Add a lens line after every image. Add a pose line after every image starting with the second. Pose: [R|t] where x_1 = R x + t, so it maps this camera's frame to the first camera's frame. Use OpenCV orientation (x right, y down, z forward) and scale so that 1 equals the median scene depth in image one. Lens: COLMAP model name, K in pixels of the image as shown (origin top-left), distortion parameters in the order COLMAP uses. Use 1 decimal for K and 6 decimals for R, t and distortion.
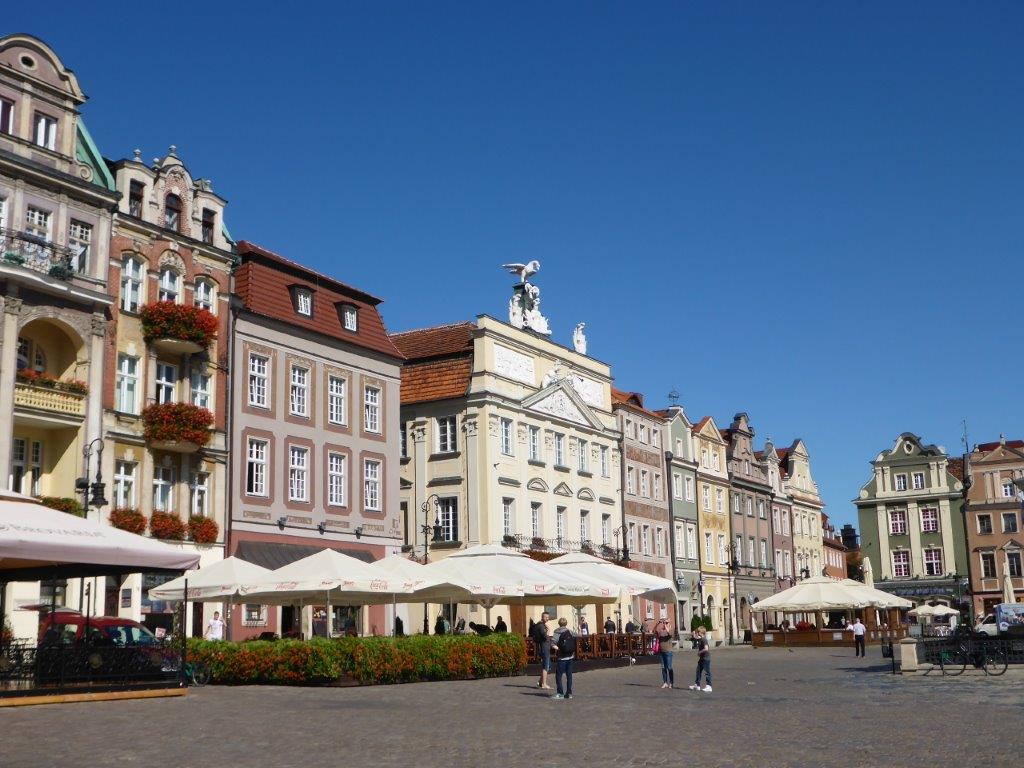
lens RADIAL K [[1174.9, 0, 512.0], [0, 1174.9, 383.7], [0, 0, 1]] dist [-0.107645, 0.000000]
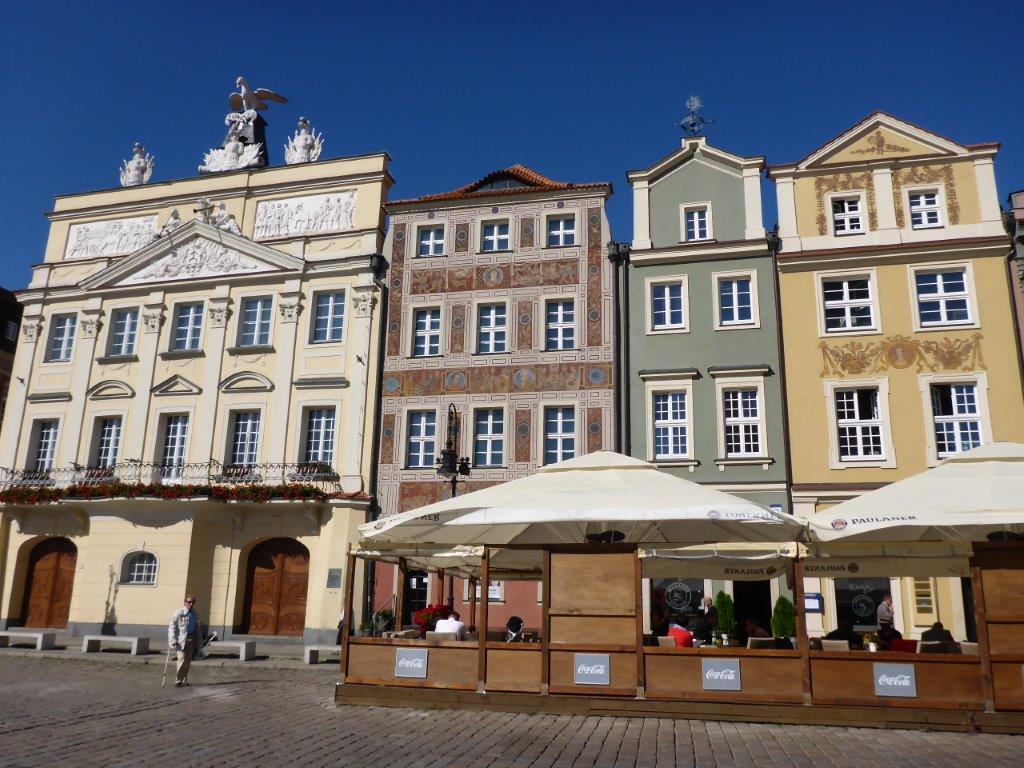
lens RADIAL K [[808.9, 0, 512.8], [0, 808.9, 382.7], [0, 0, 1]] dist [-0.014603, 0.015280]
pose [[0.281660, -0.212942, -0.935587, 0.502403], [0.183057, 0.969079, -0.165455, 0.193009], [0.941890, -0.124664, 0.311932, 1.024784]]
